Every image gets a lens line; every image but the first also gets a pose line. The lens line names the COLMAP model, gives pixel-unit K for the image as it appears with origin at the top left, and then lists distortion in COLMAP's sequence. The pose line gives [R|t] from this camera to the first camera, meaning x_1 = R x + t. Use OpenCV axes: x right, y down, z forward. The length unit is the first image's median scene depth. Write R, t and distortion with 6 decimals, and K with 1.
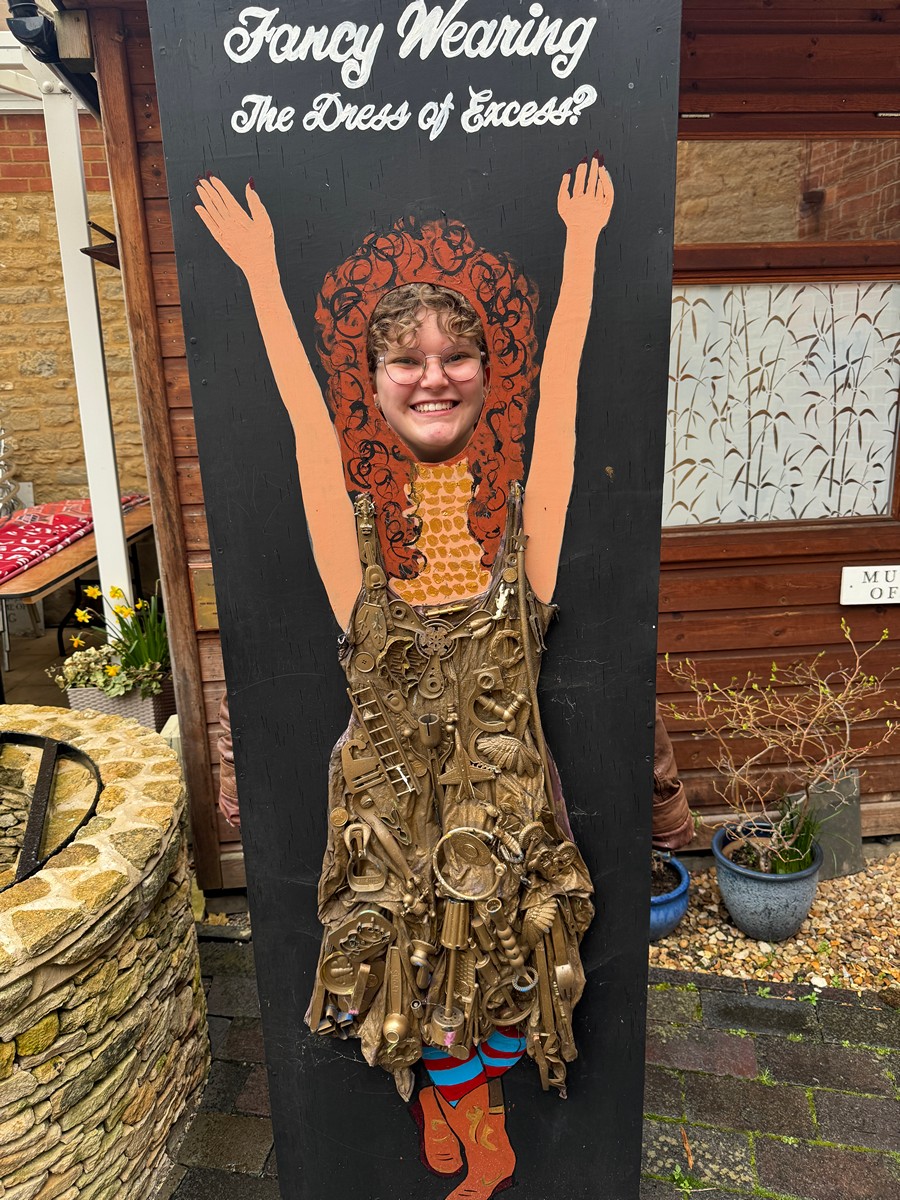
lens RADIAL K [[831.8, 0, 433.4], [0, 831.8, 601.4], [0, 0, 1]] dist [0.008598, -0.024962]
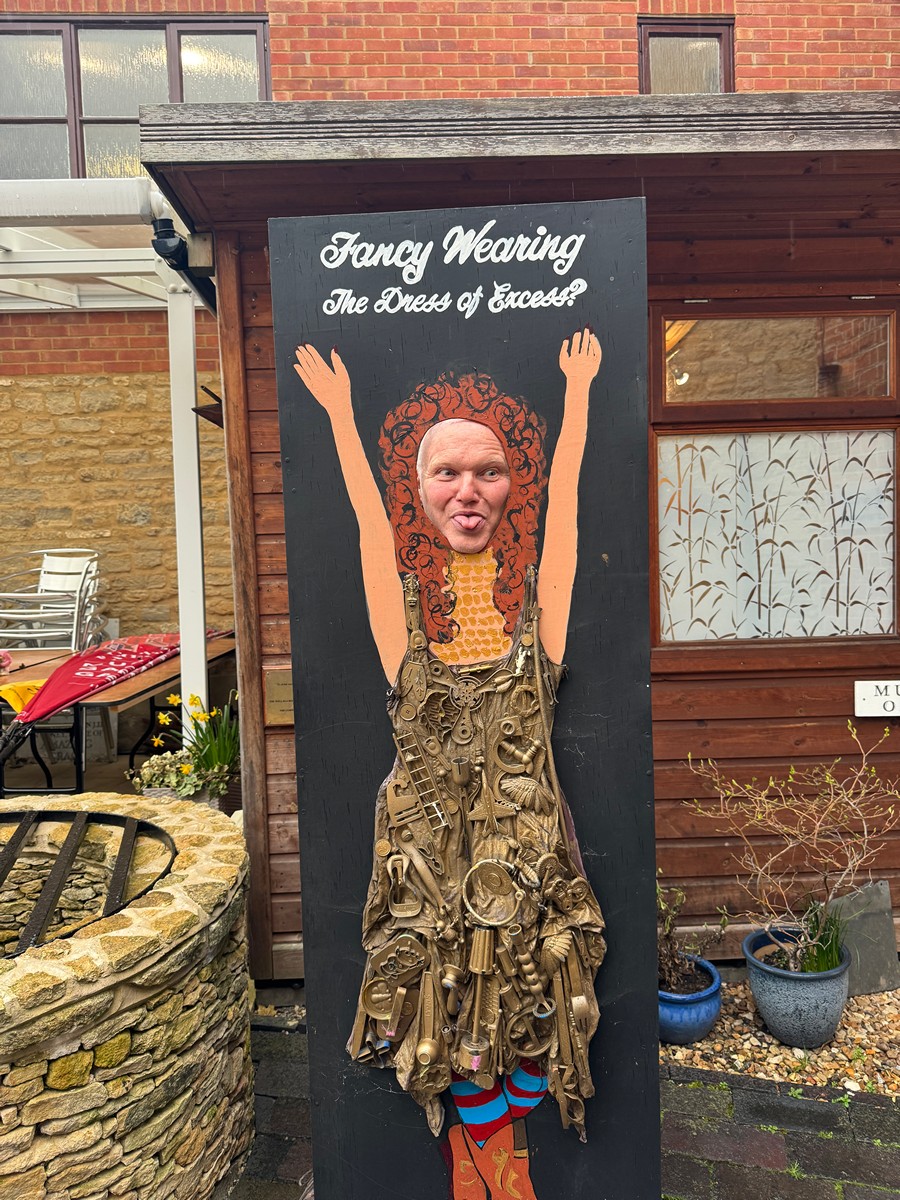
lens RADIAL K [[831.8, 0, 433.4], [0, 831.8, 601.4], [0, 0, 1]] dist [0.008598, -0.024962]
pose [[0.997513, 0.009501, -0.069833, 0.032099], [-0.022690, 0.981408, -0.190587, 0.123732], [0.066724, 0.191698, 0.979183, -0.190760]]
